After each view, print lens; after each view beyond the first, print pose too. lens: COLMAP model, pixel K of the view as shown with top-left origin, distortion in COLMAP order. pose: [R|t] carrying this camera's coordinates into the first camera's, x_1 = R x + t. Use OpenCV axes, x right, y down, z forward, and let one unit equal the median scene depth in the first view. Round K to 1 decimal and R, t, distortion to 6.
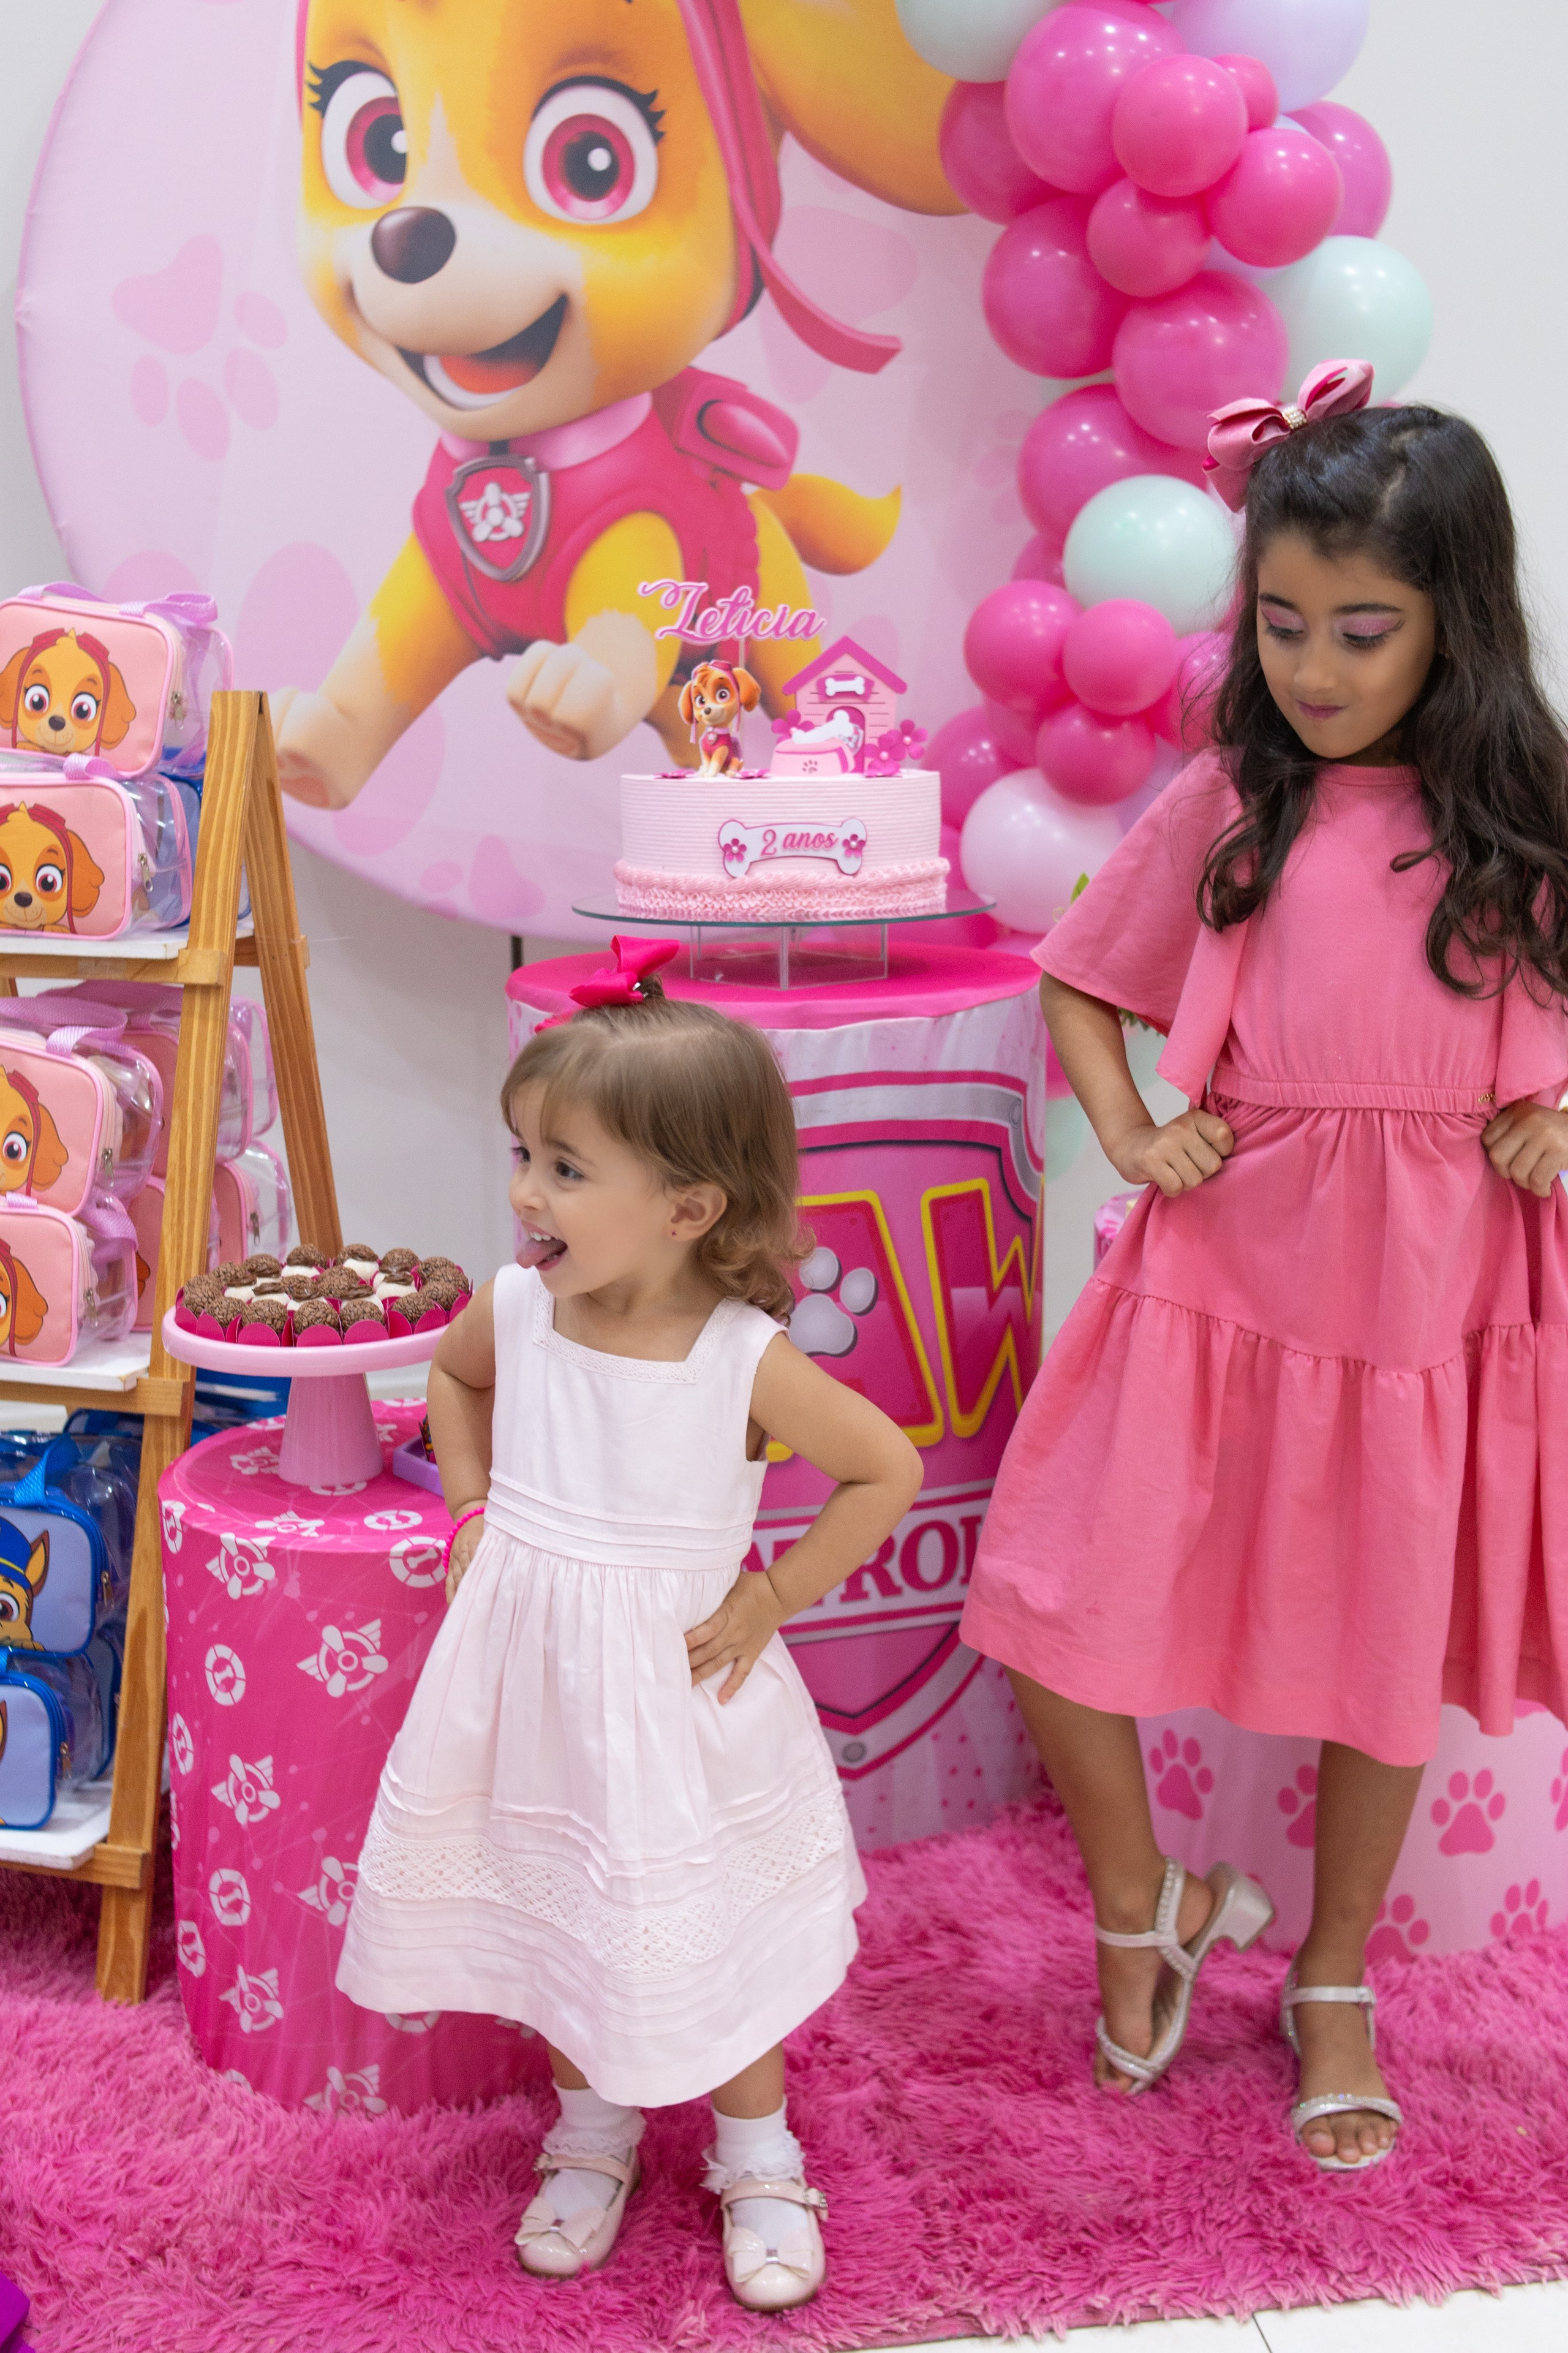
lens RADIAL K [[2502.4, 0, 719.0], [0, 2502.4, 1100.7], [0, 0, 1]] dist [0.006908, -0.026436]
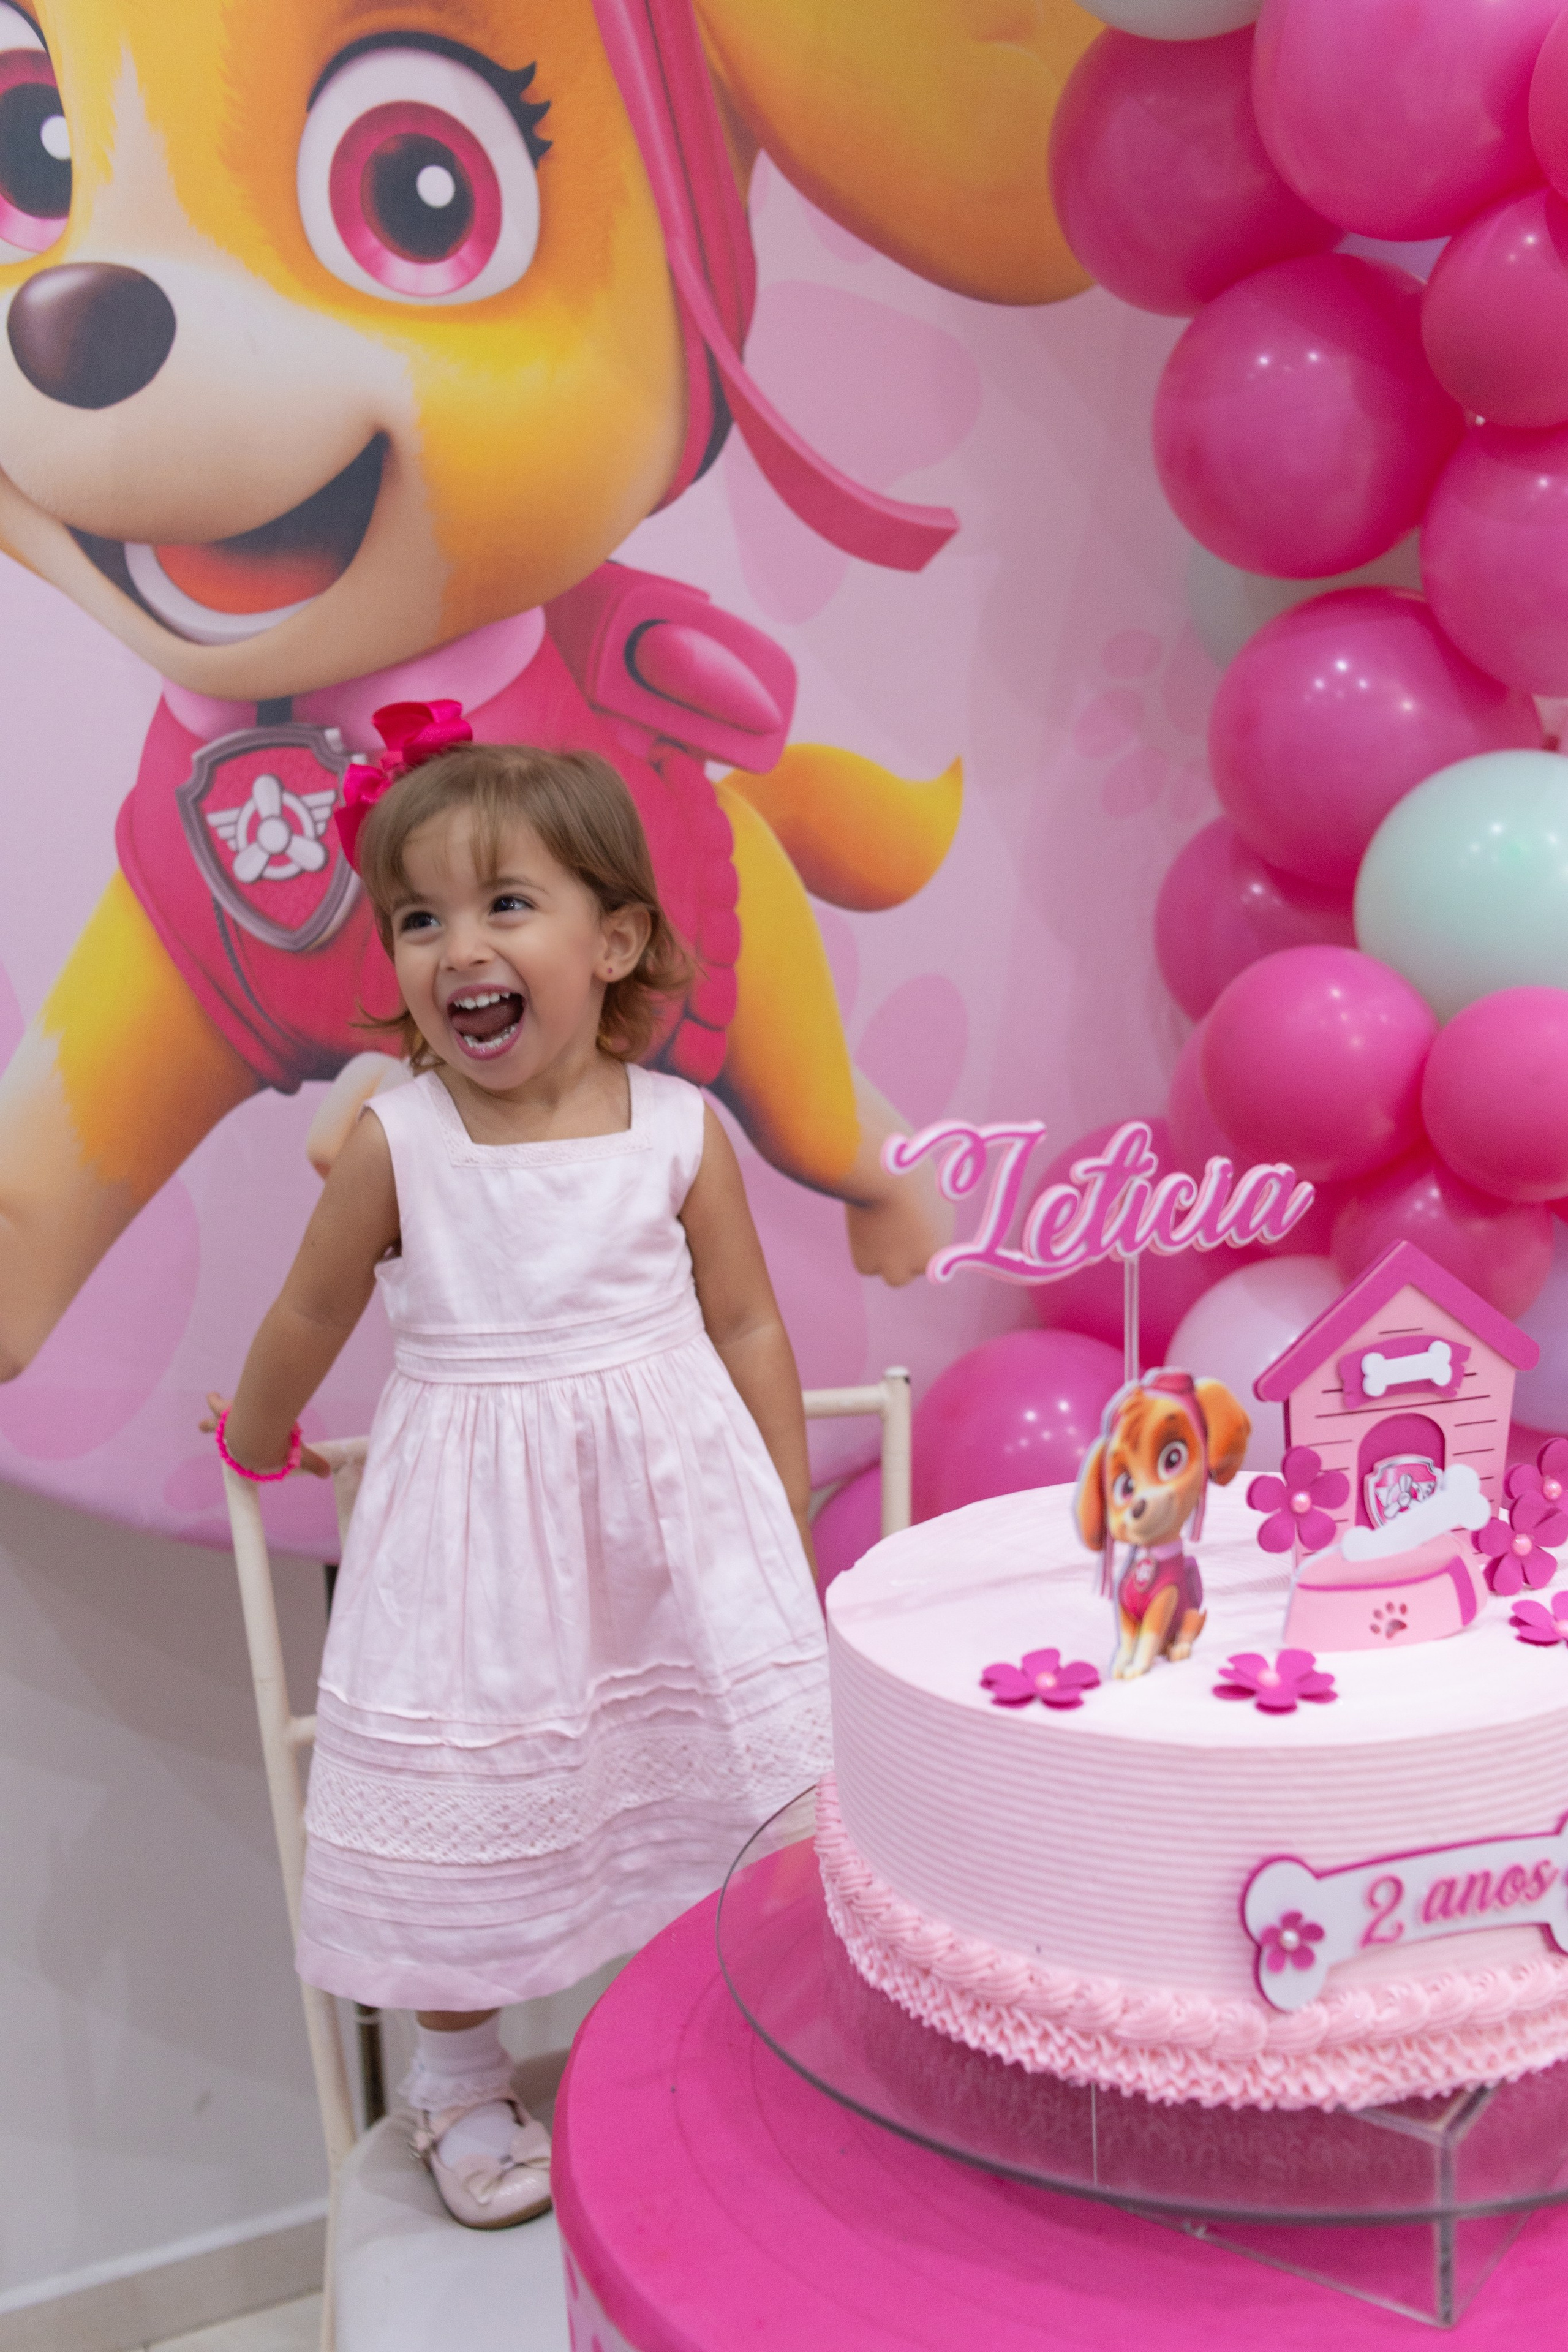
lens RADIAL K [[2296.5, 0, 794.4], [0, 2296.5, 1180.1], [0, 0, 1]] dist [0.000426, 0.008499]
pose [[0.978276, -0.059865, 0.198472, -0.121696], [0.064488, 0.997775, -0.016908, -0.211555], [-0.197019, 0.029339, 0.979961, 0.724201]]
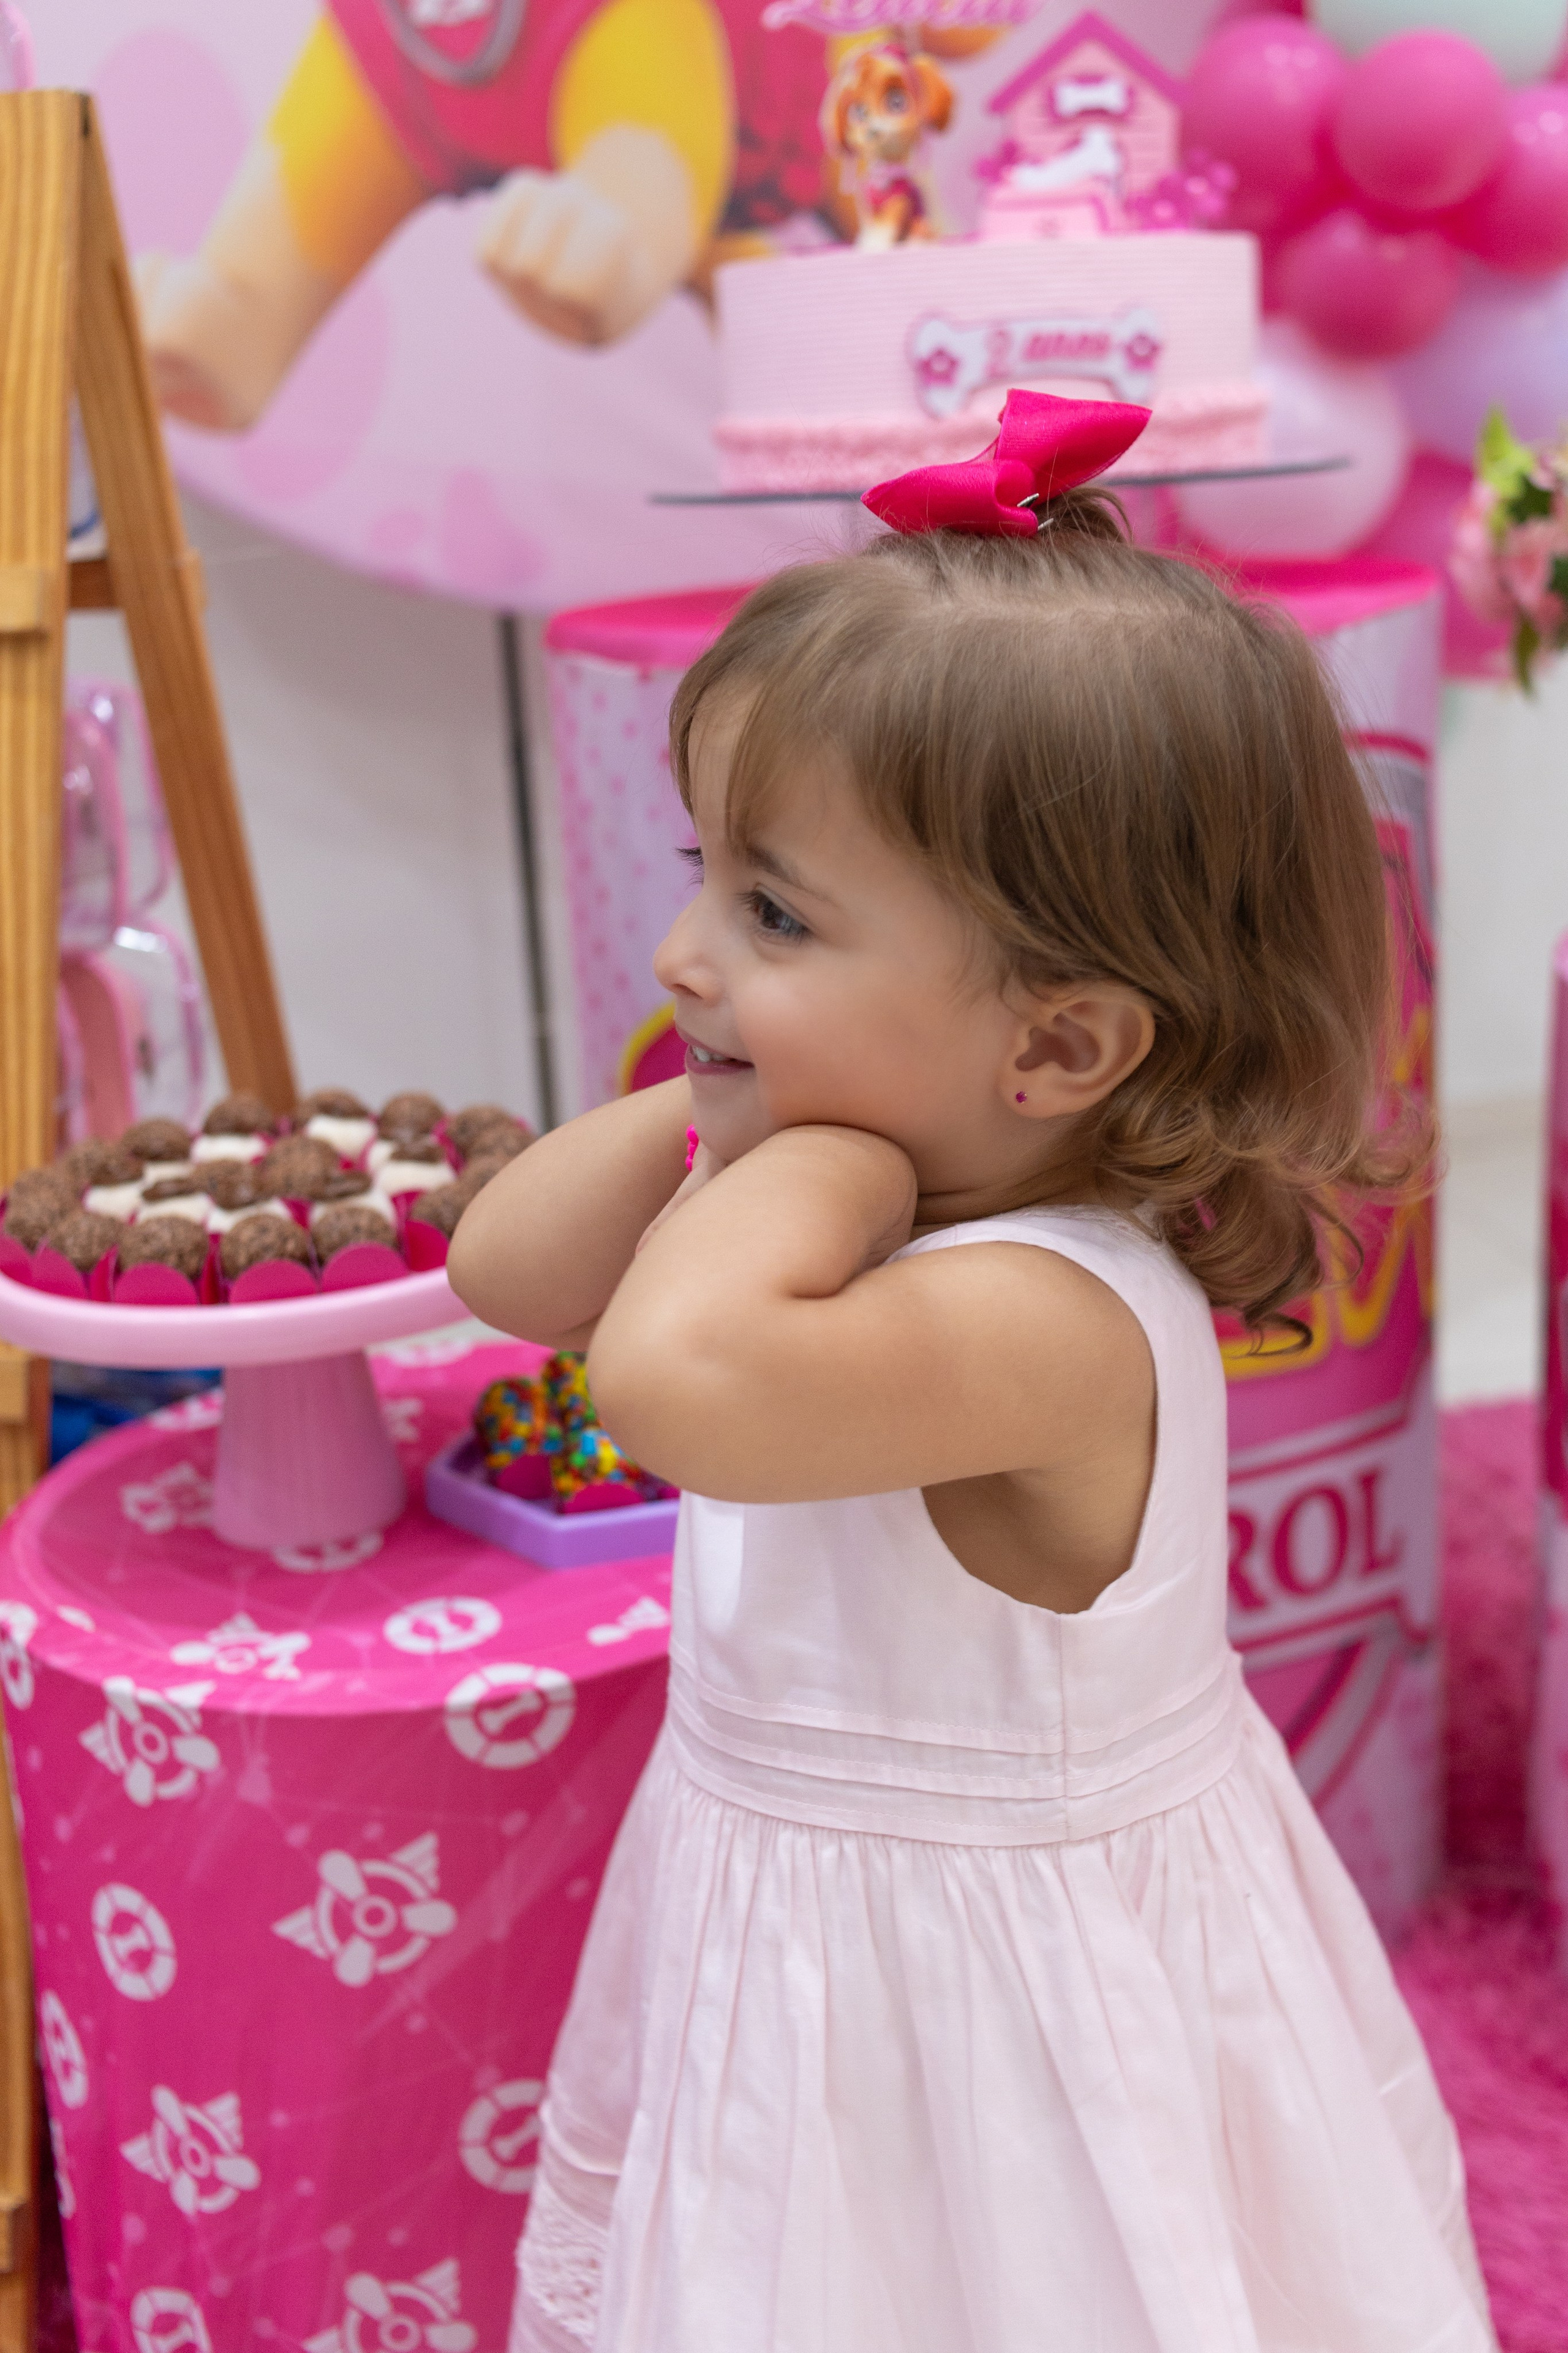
lens RADIAL K [[2602.7, 0, 835.6], [0, 2602.7, 1039.5], [0, 0, 1]] dist [0.012150, -0.013567]
pose [[0.996358, -0.056498, 0.063868, -0.067144], [0.052260, 0.996438, 0.066185, 0.013772], [-0.067380, -0.062607, 0.995761, 0.407581]]
